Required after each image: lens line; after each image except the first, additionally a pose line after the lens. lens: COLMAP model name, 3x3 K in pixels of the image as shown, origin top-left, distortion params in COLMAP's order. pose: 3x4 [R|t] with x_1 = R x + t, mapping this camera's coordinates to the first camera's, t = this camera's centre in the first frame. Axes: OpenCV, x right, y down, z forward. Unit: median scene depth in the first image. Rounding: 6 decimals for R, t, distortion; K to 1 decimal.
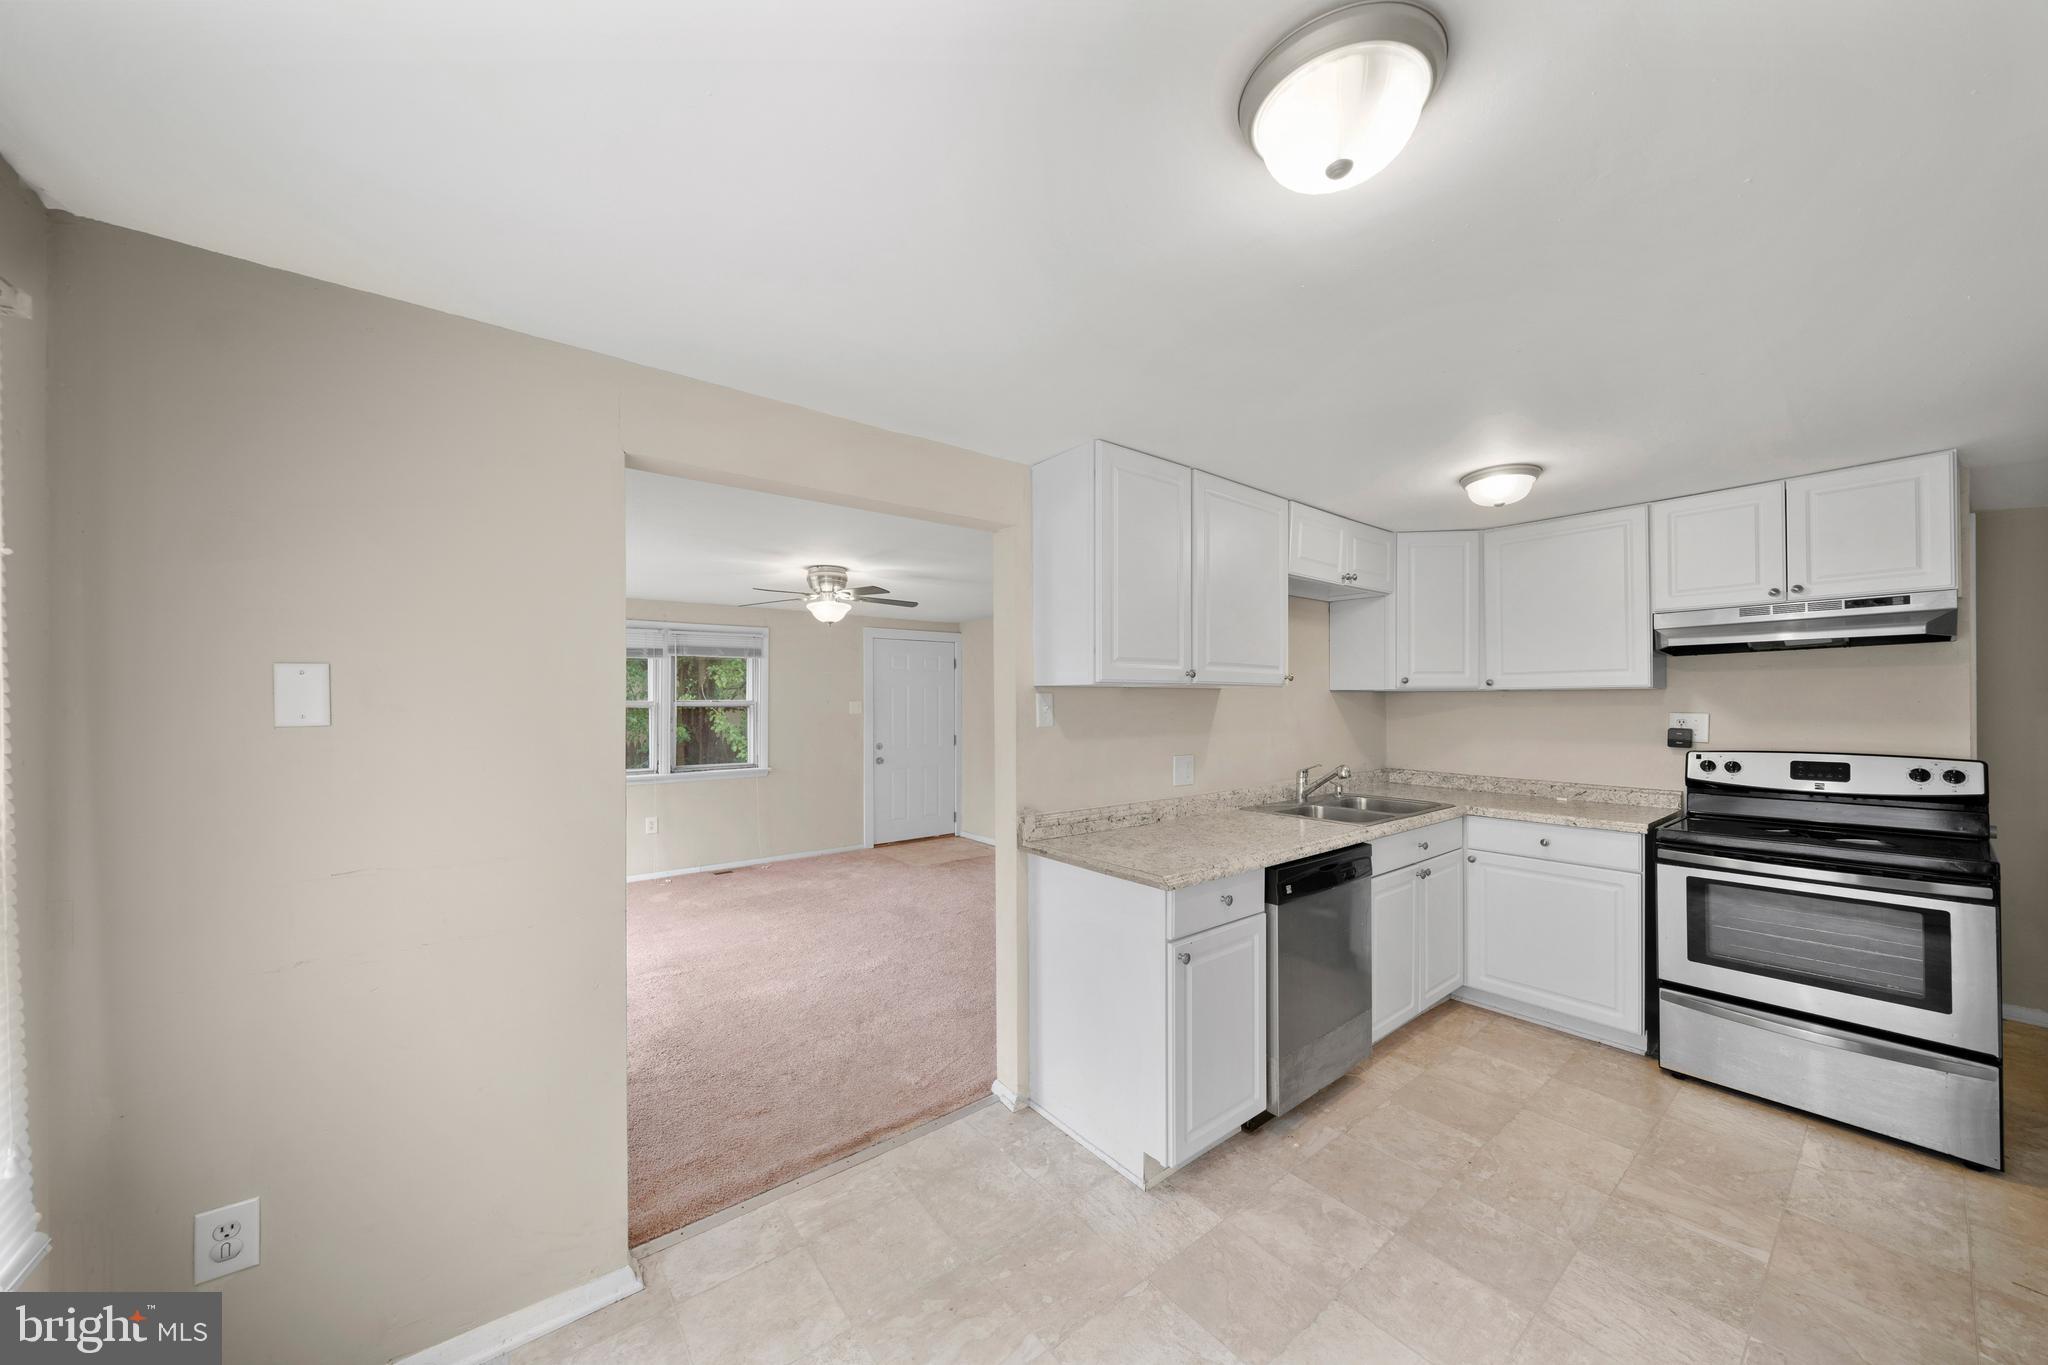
lens RADIAL K [[703.8, 0, 1023.7], [0, 703.8, 696.2], [0, 0, 1]] dist [-0.001391, -0.000081]
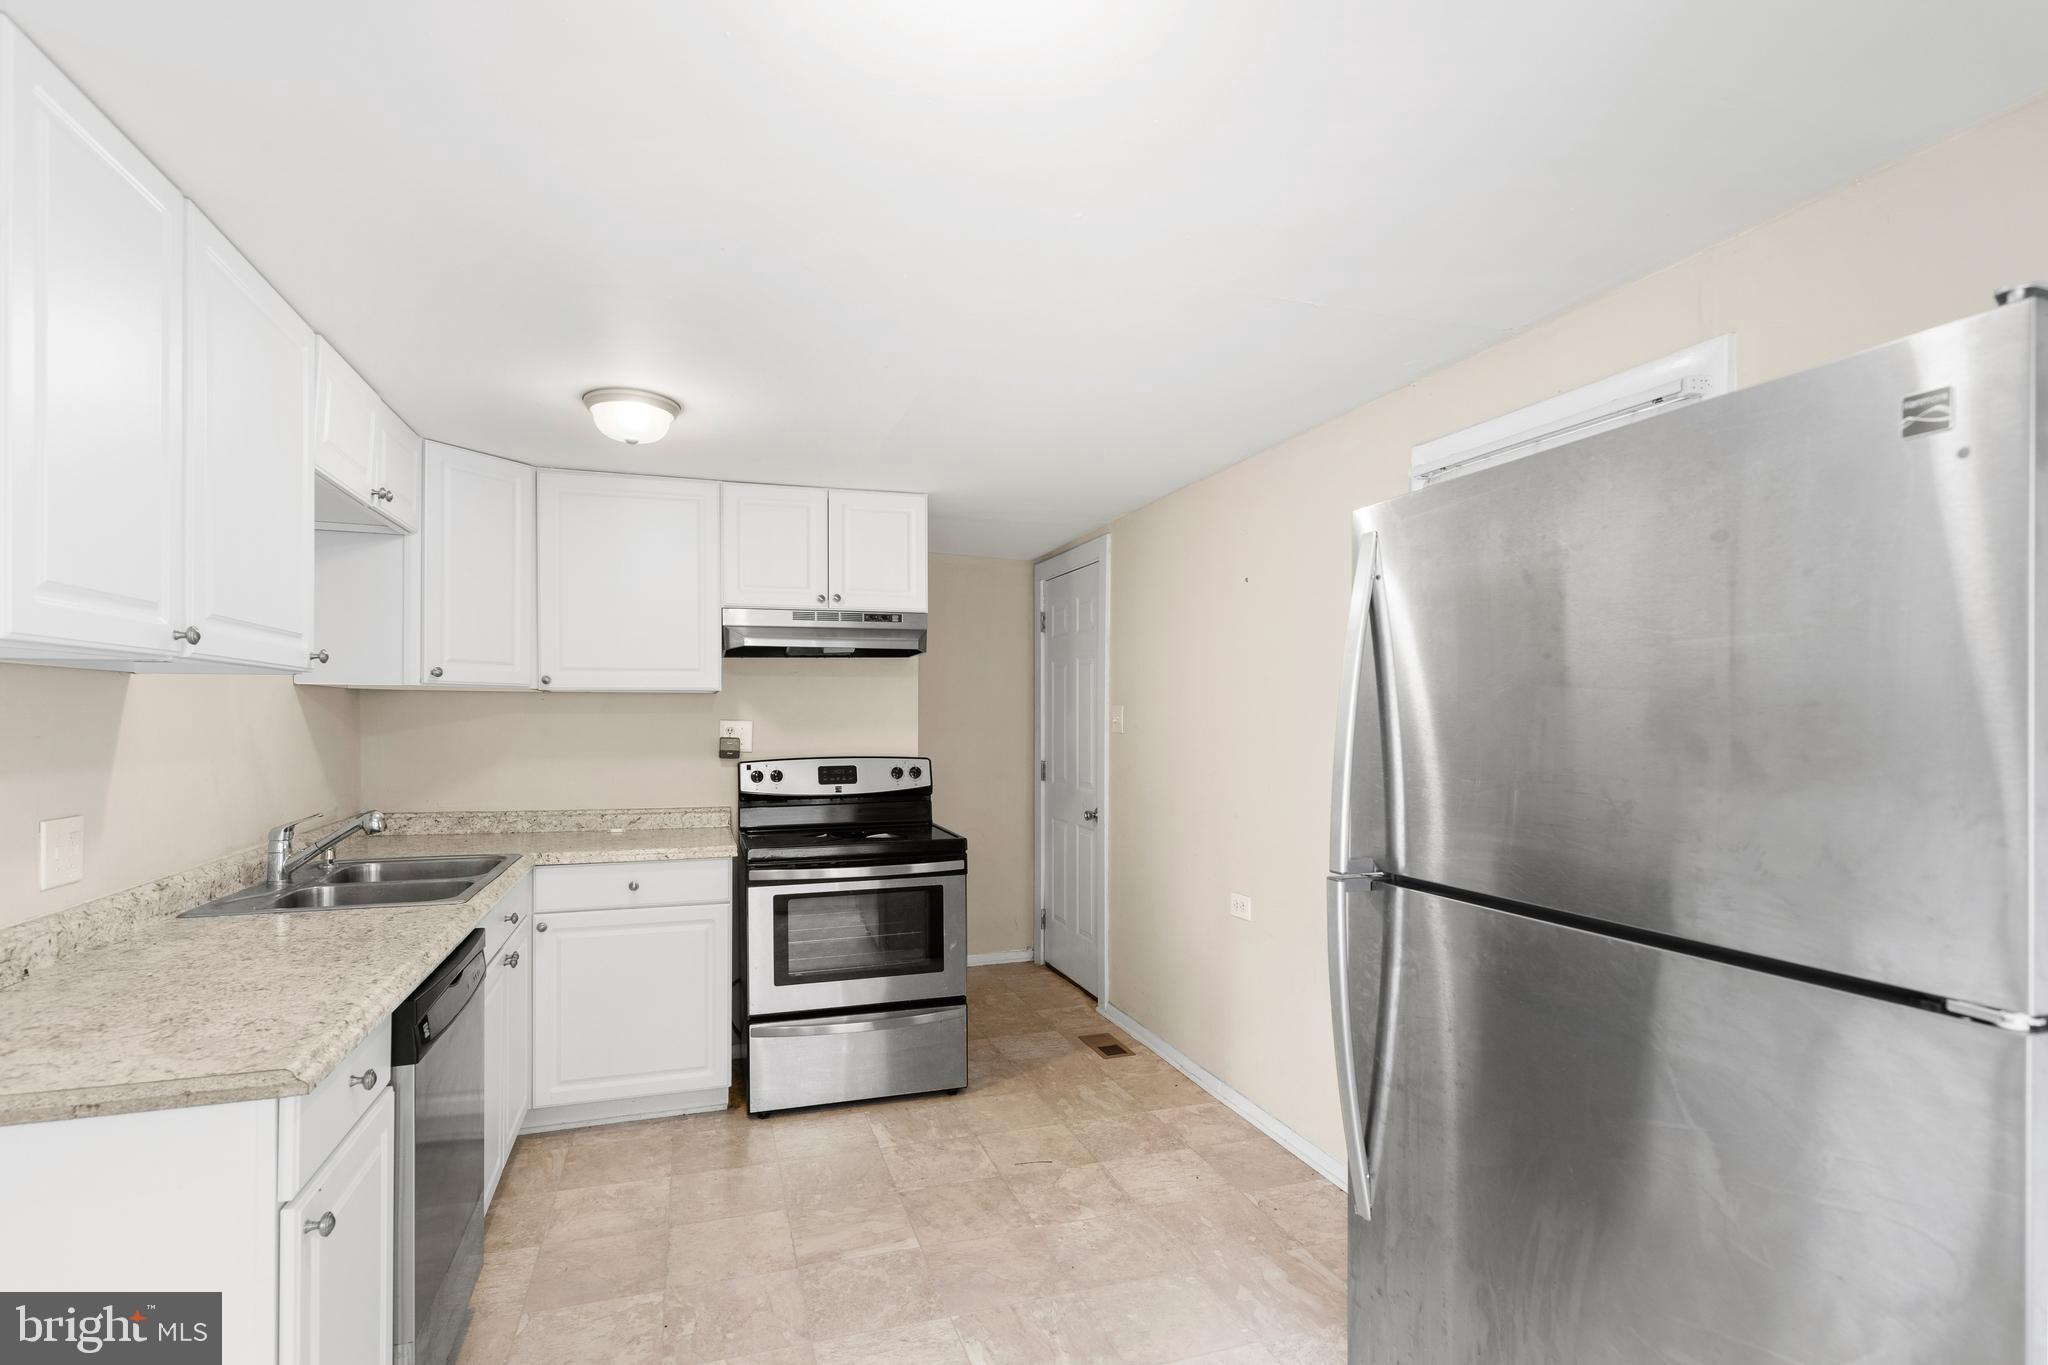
lens RADIAL K [[1012.5, 0, 1028.5], [0, 1012.5, 713.8], [0, 0, 1]] dist [-0.000137, -0.000105]
pose [[0.336115, 0.003253, 0.941815, -0.195452], [-0.010304, 0.999947, 0.000224, 0.012926], [-0.941765, -0.009780, 0.336131, 0.234947]]
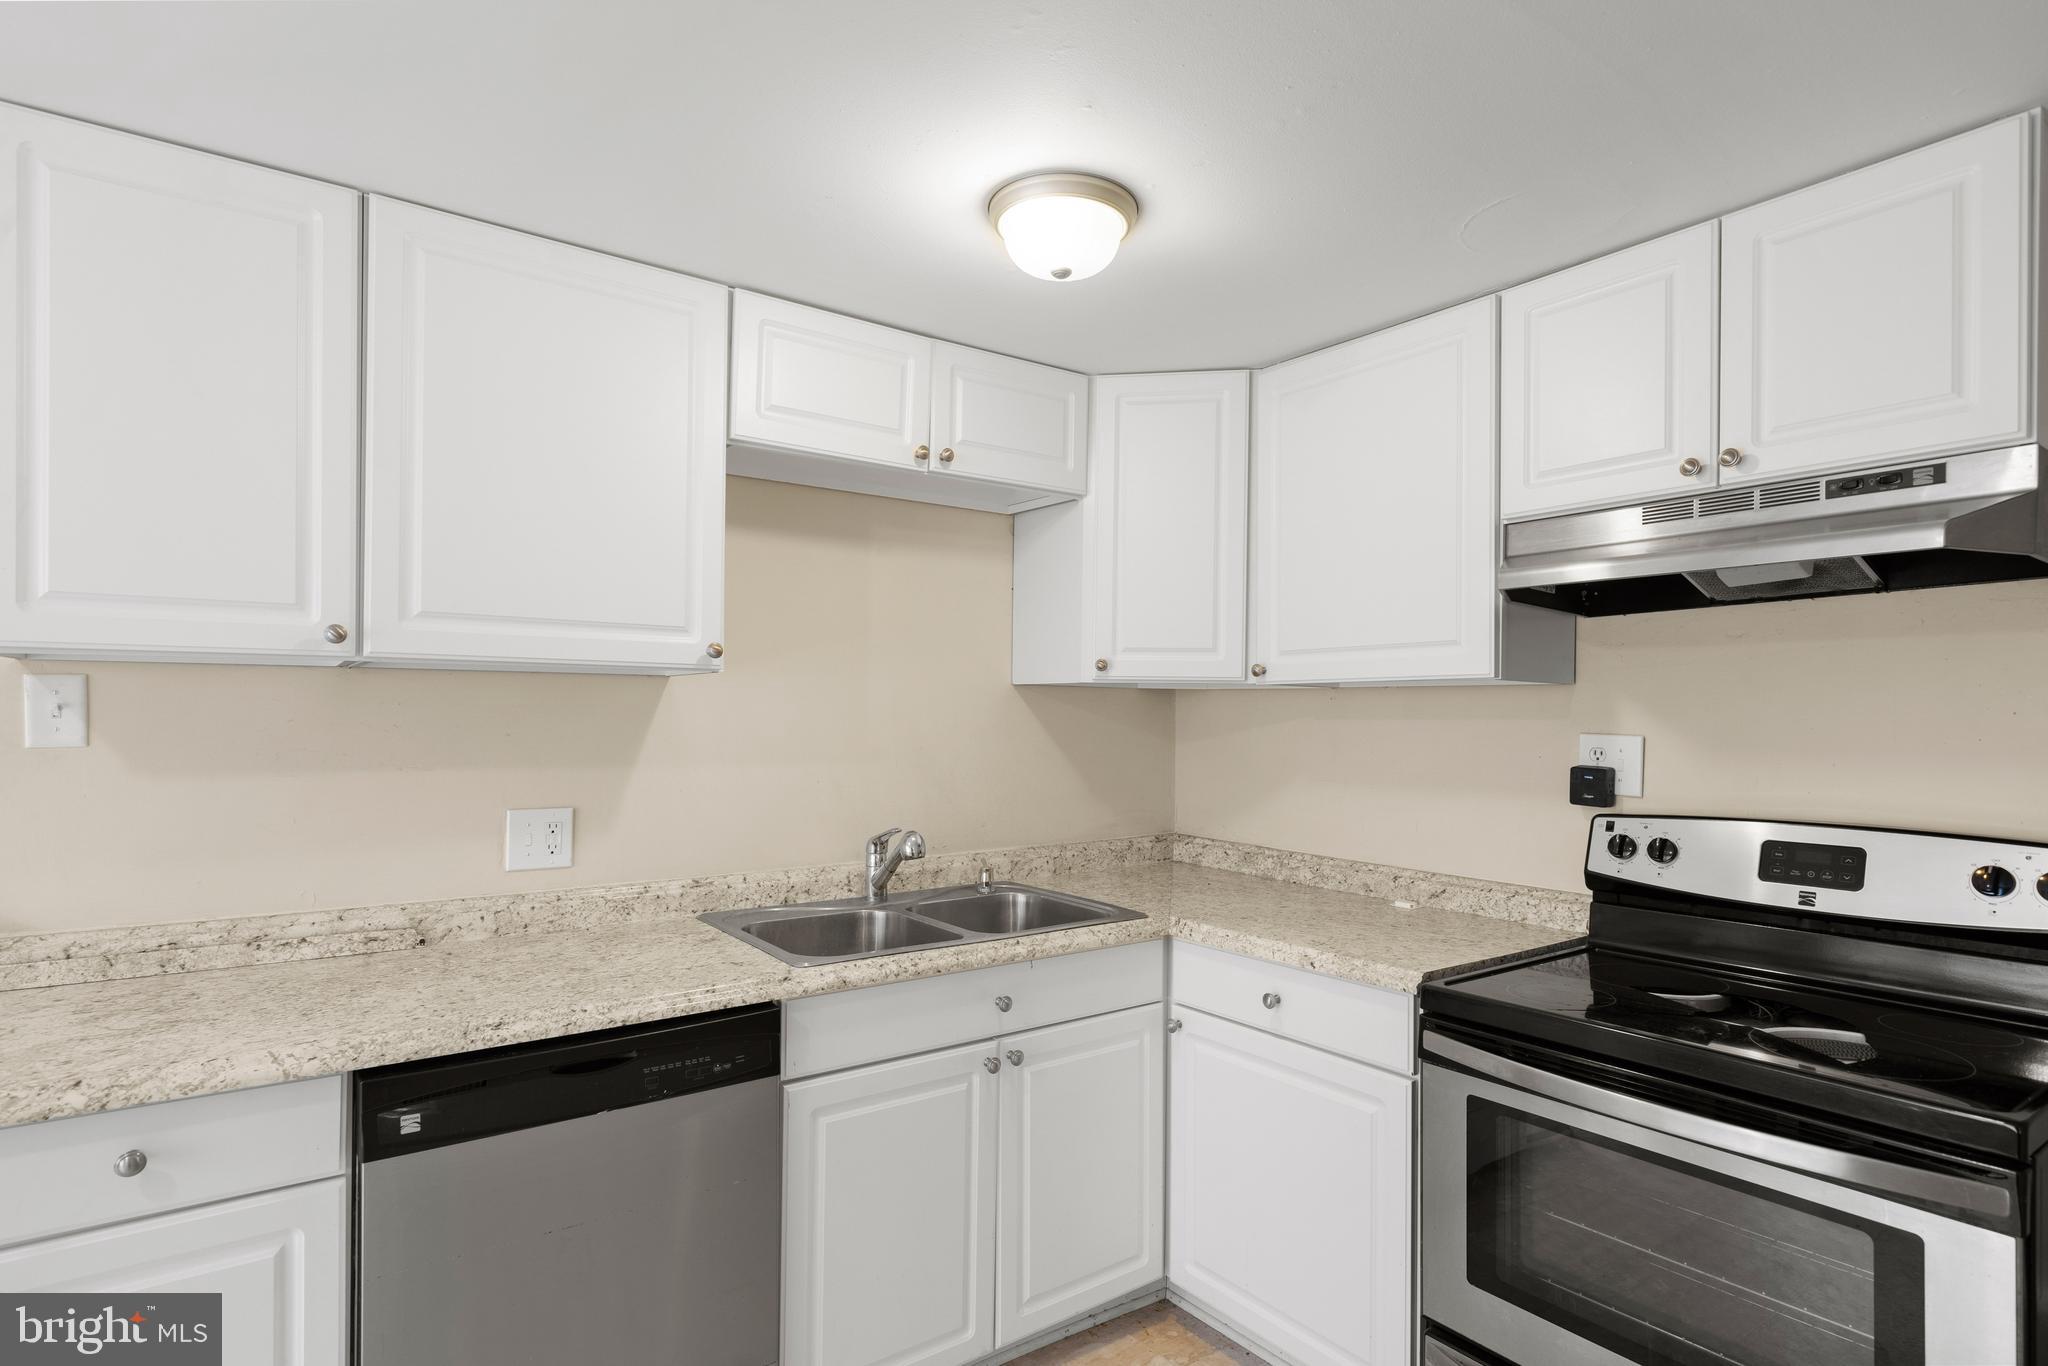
lens RADIAL K [[1055.3, 0, 1014.3], [0, 1055.3, 707.0], [0, 0, 1]] dist [0.000965, -0.000011]
pose [[0.999209, 0.009960, -0.038505, 0.666268], [-0.009843, 0.999946, 0.003223, 0.007982], [0.038535, -0.002841, 0.999253, 0.308901]]
